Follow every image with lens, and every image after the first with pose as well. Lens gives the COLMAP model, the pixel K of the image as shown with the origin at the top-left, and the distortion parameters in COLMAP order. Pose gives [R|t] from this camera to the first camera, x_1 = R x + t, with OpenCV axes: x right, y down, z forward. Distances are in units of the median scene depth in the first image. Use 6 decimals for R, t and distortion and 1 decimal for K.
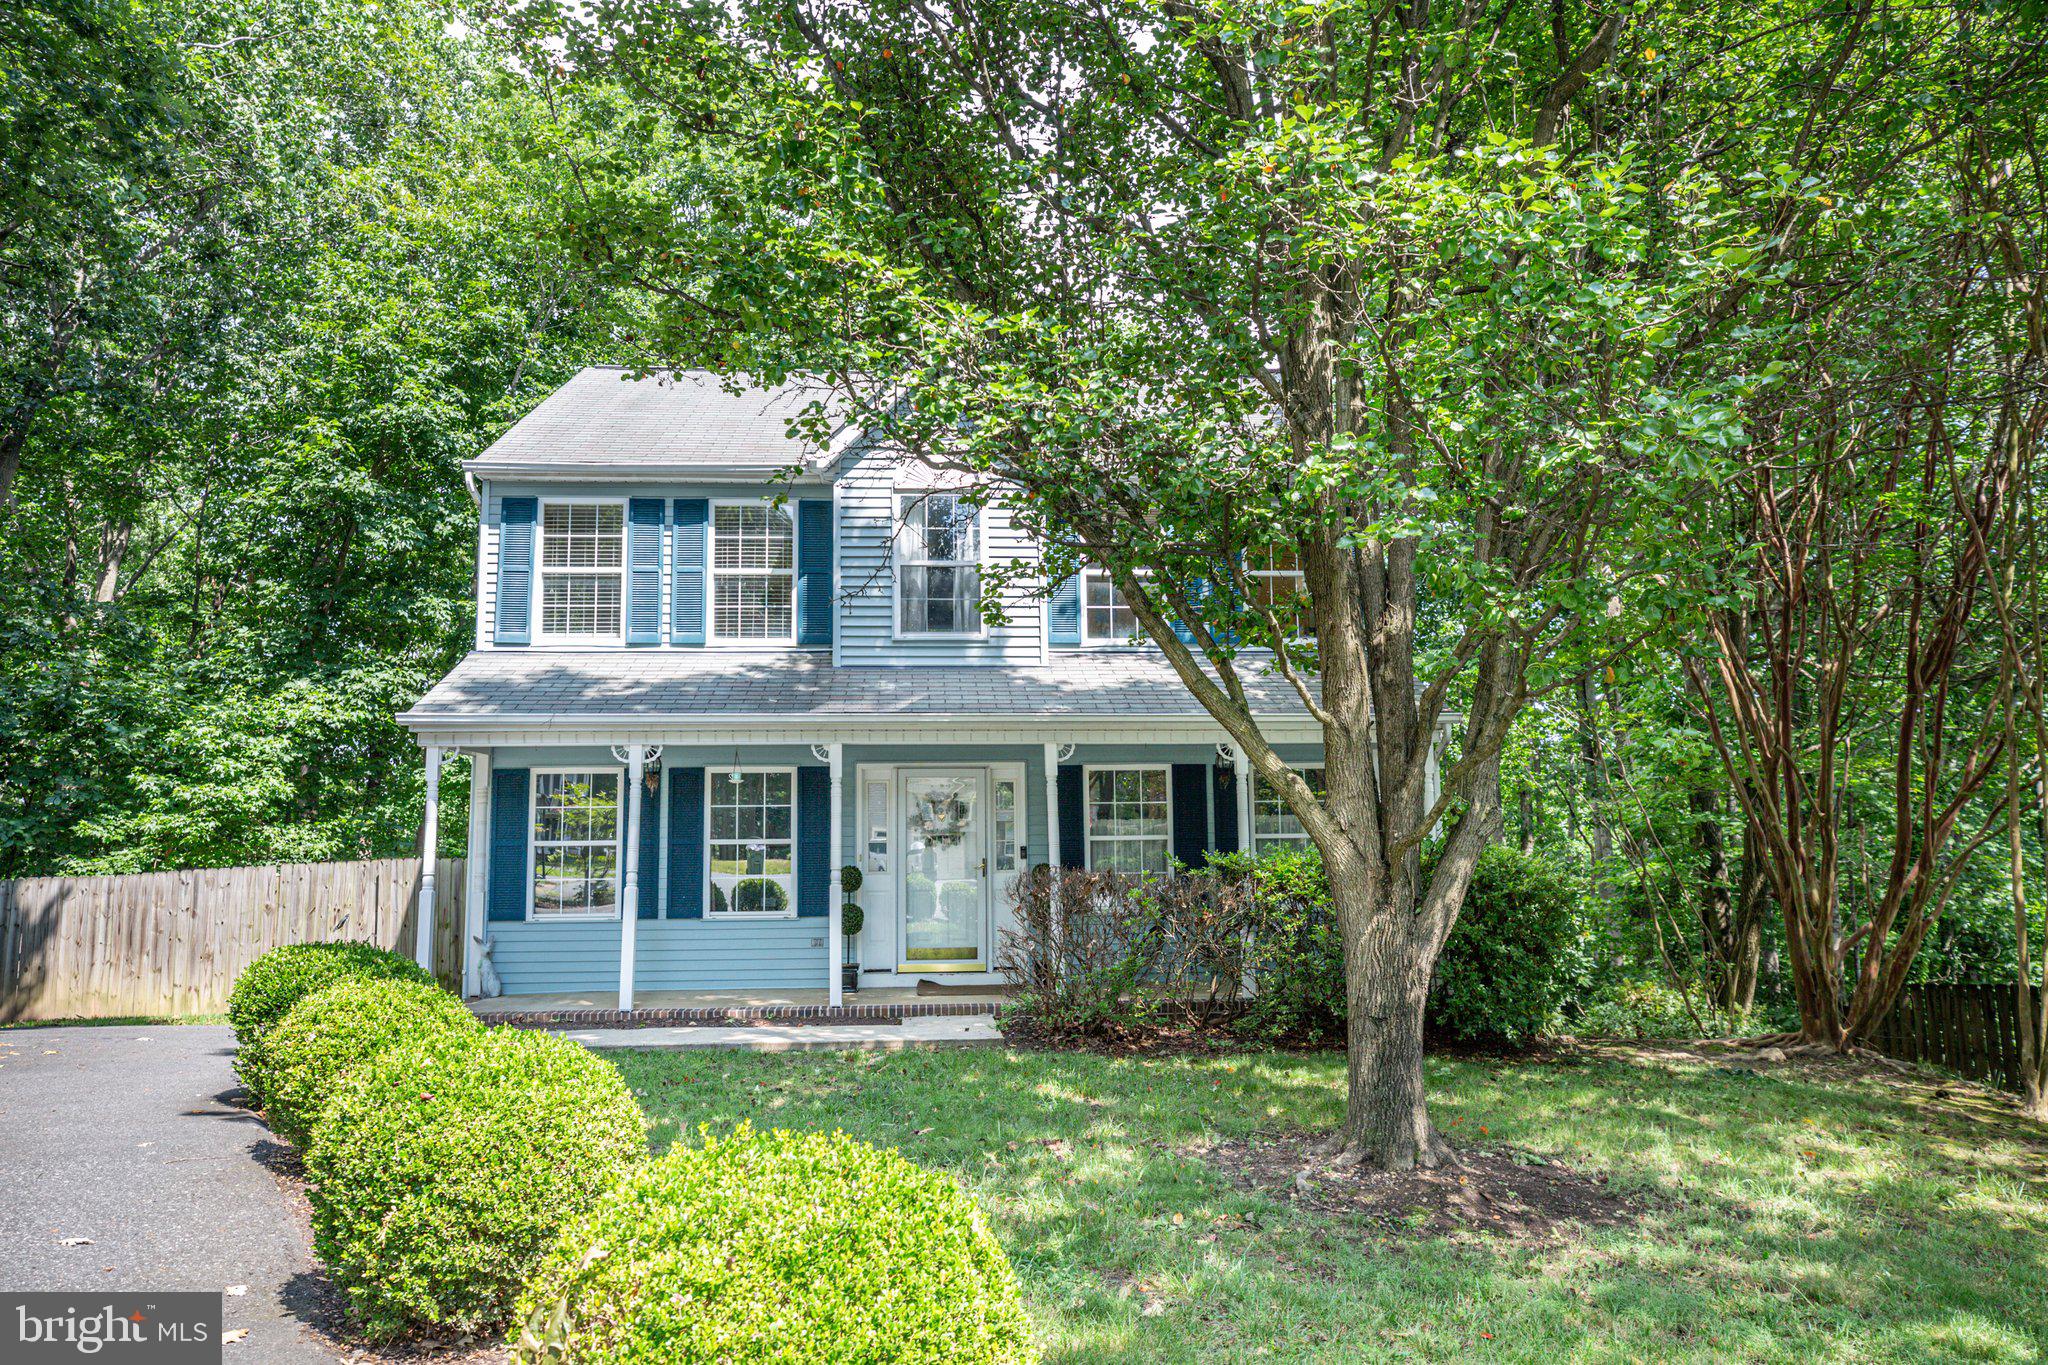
lens RADIAL K [[1378.1, 0, 1024.0], [0, 1378.1, 682.5], [0, 0, 1]] dist [0.007736, 0.002189]
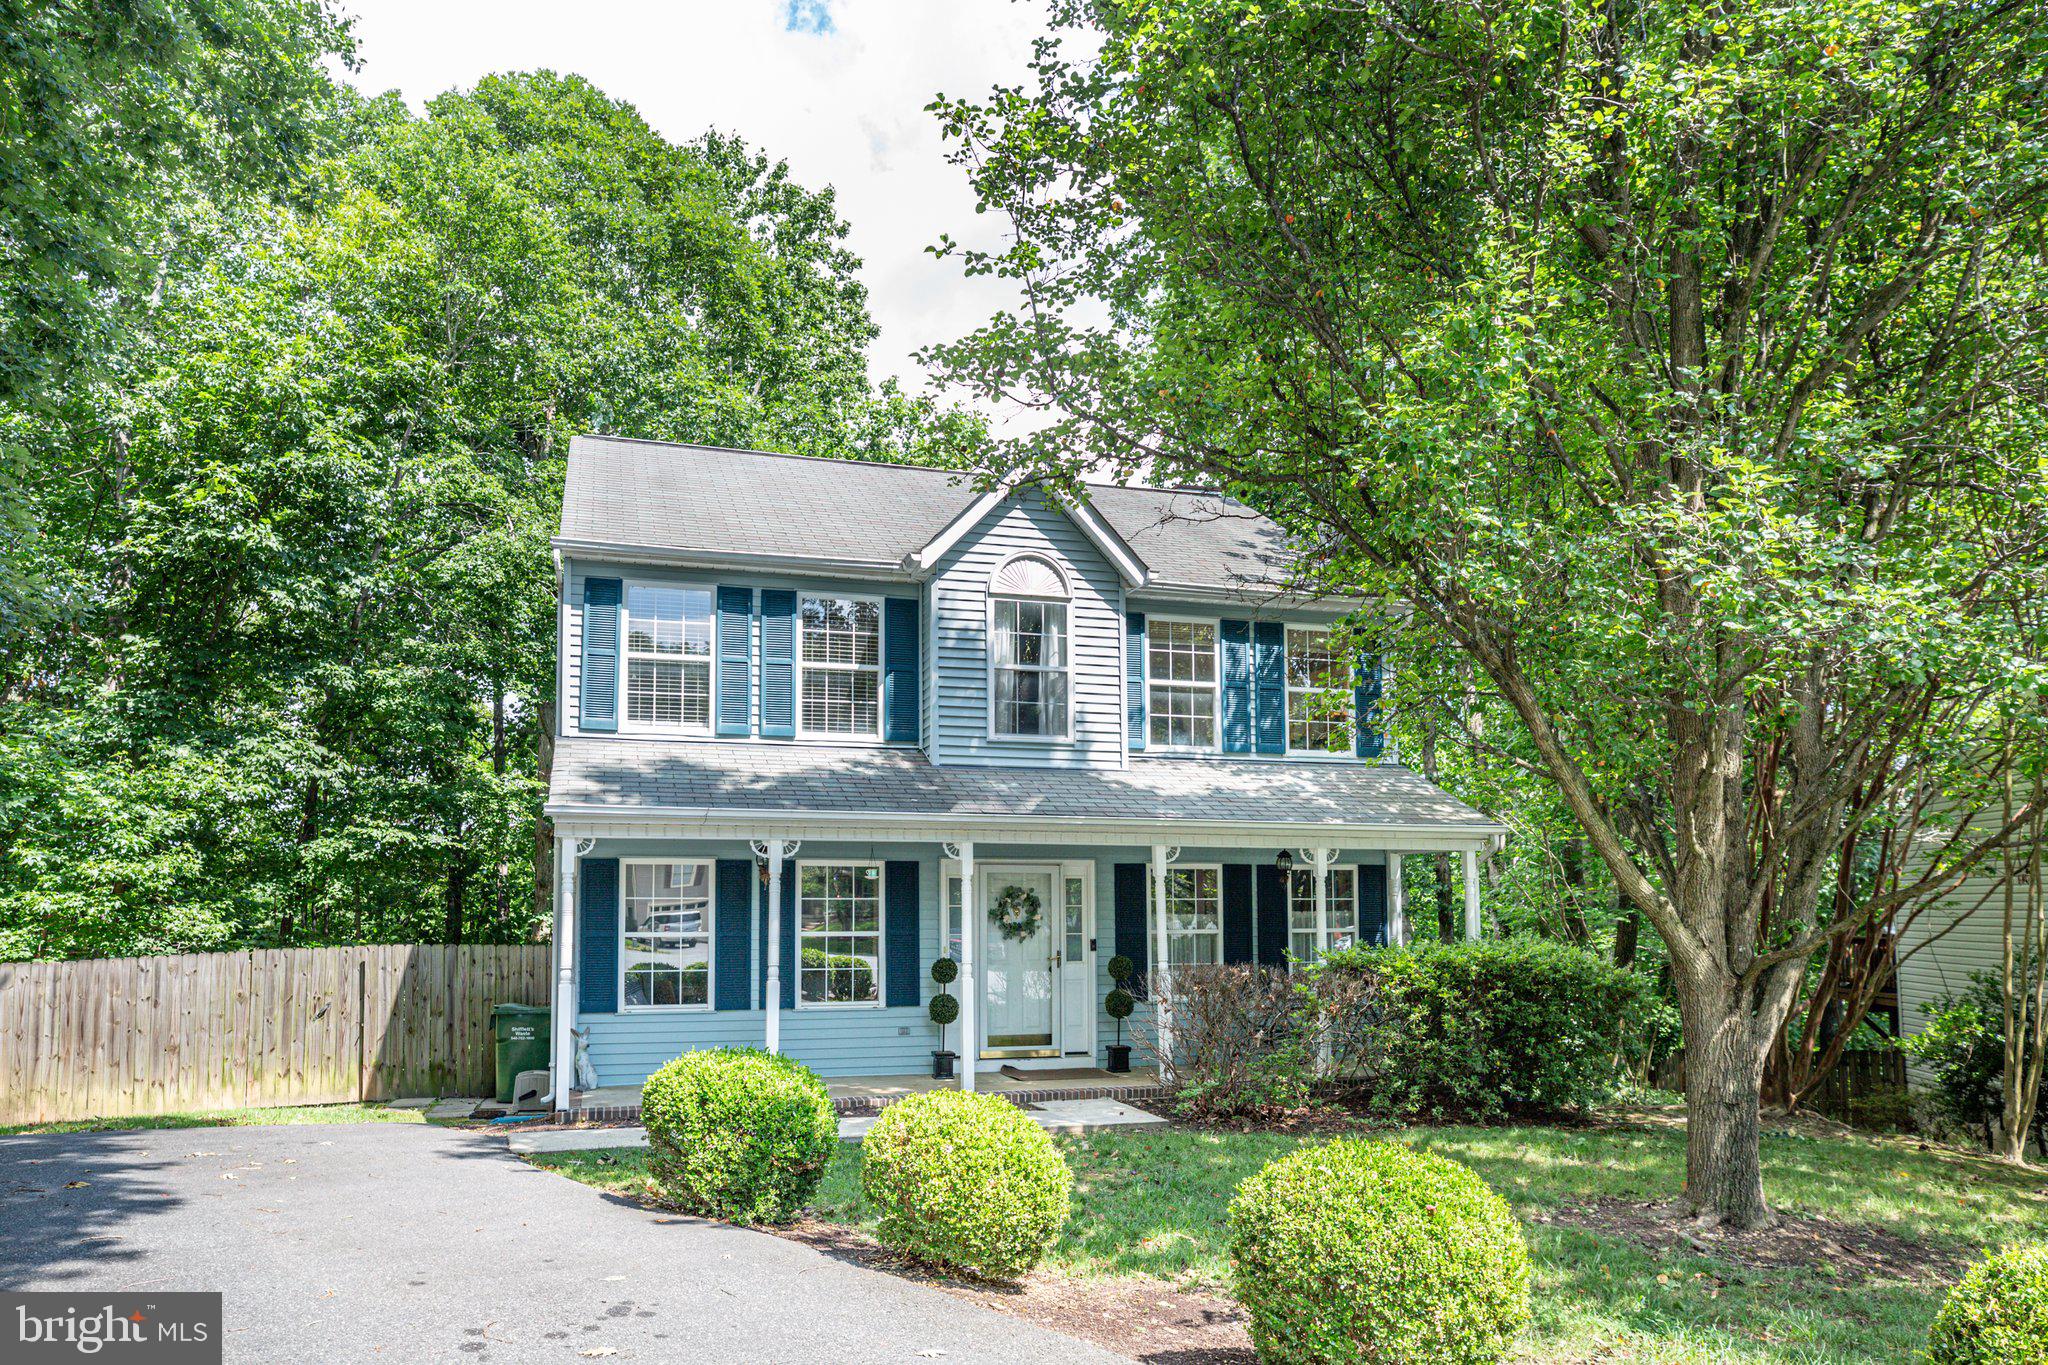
lens RADIAL K [[1337.6, 0, 979.5], [0, 1337.6, 840.1], [0, 0, 1]] dist [-0.000064, -0.000032]
pose [[0.976779, 0.019882, 0.213325, -0.304929], [-0.032774, 0.997832, 0.057072, -0.013146], [-0.211728, -0.062738, 0.975313, 0.018748]]
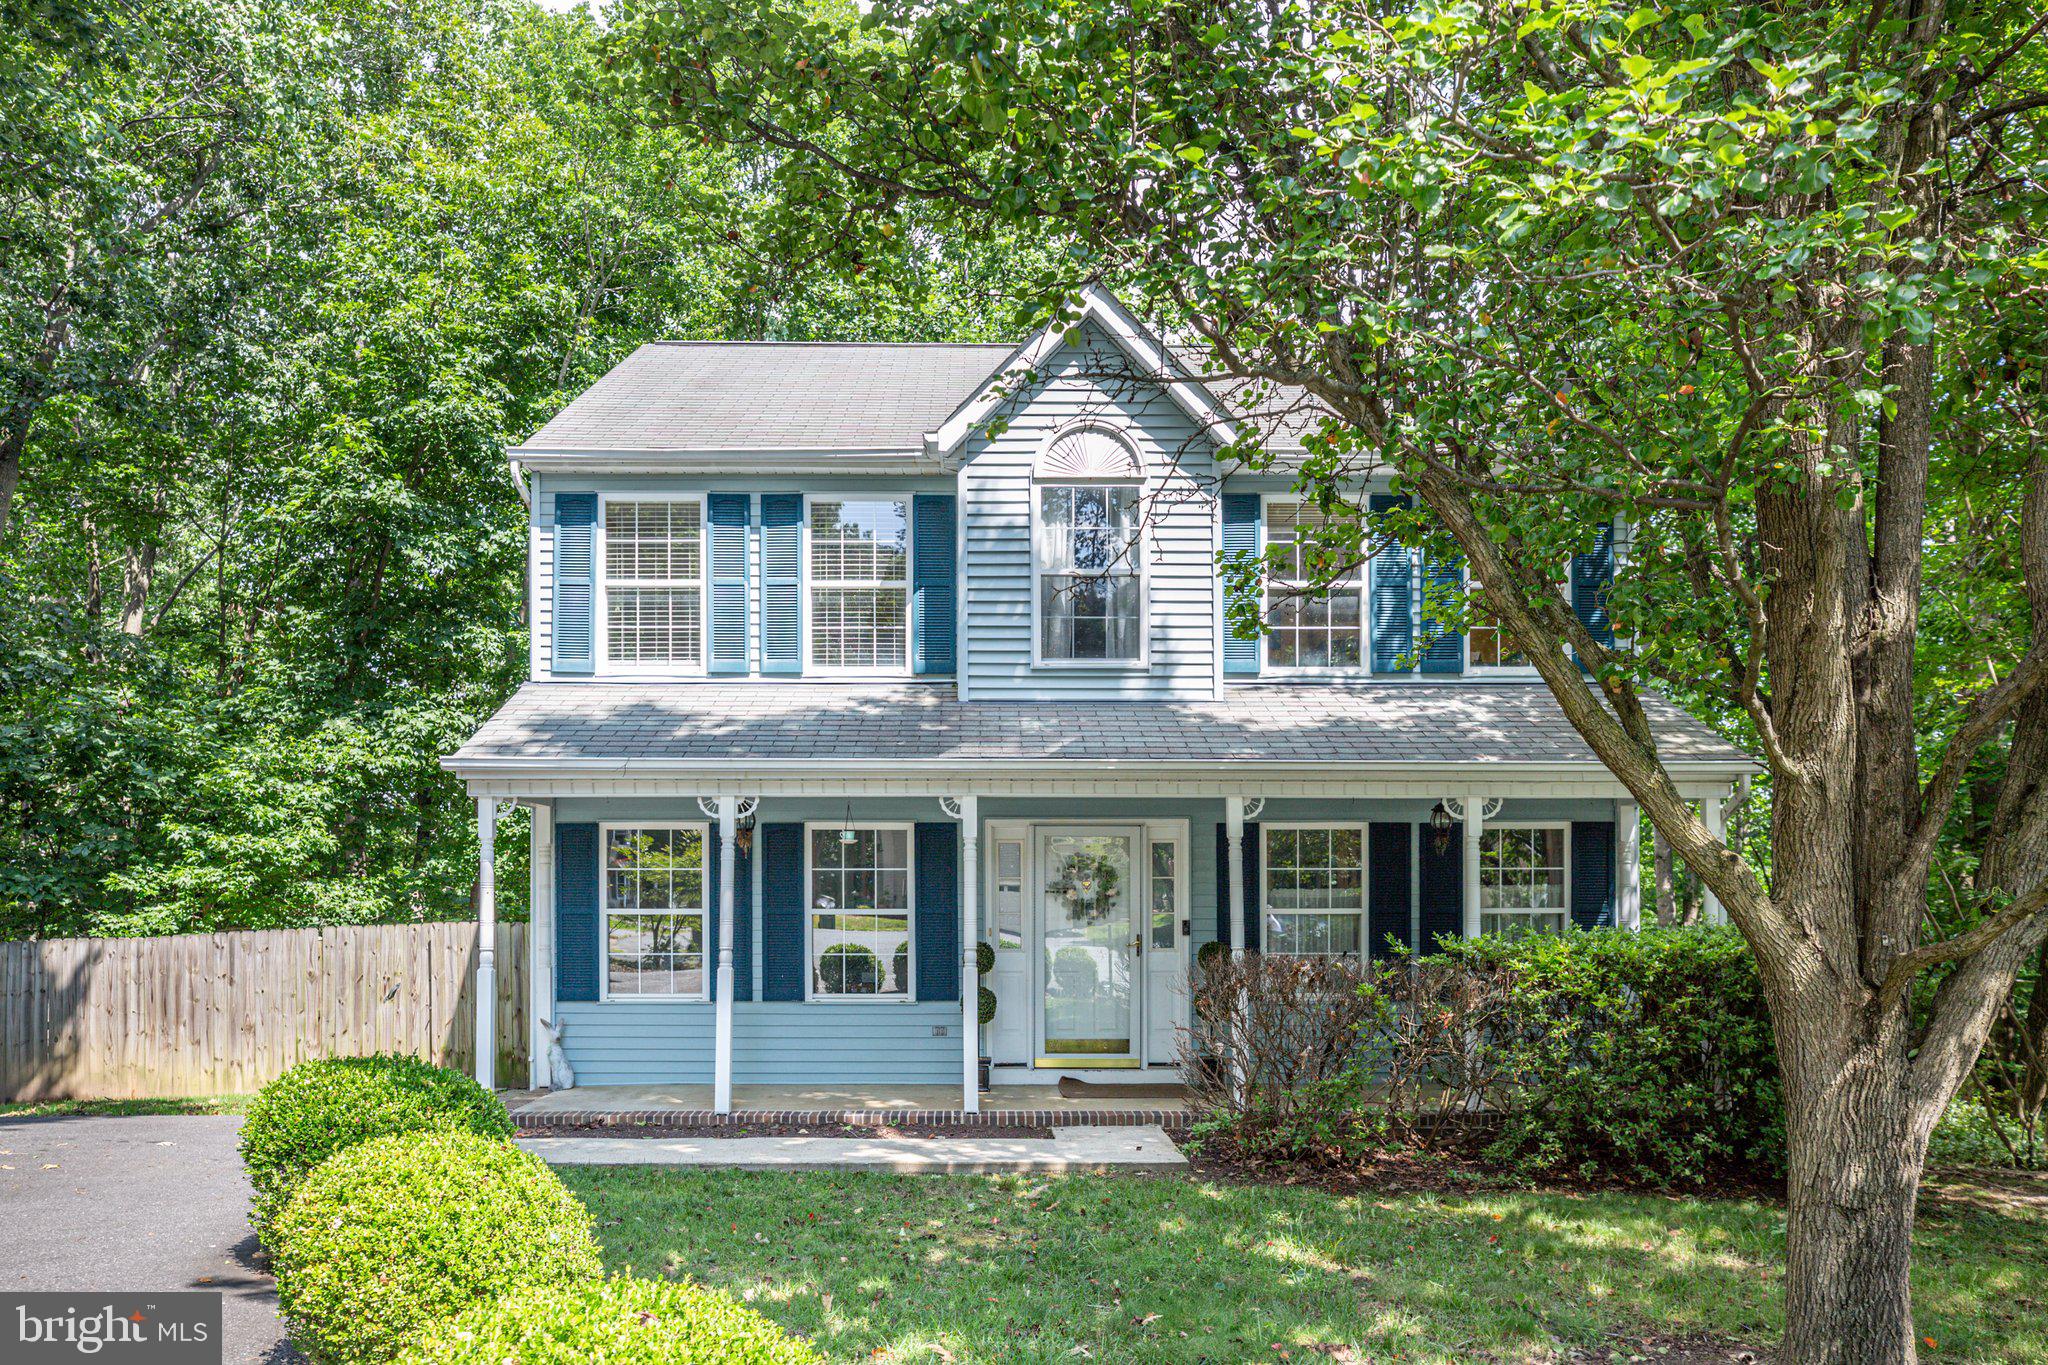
lens RADIAL K [[1422.1, 0, 993.3], [0, 1422.1, 897.5], [0, 0, 1]] dist [0.003763, 0.004582]
pose [[0.998149, 0.009459, -0.060082, -0.064204], [-0.002295, 0.992986, 0.118212, 0.004261], [0.060779, -0.117855, 0.991169, 0.146306]]
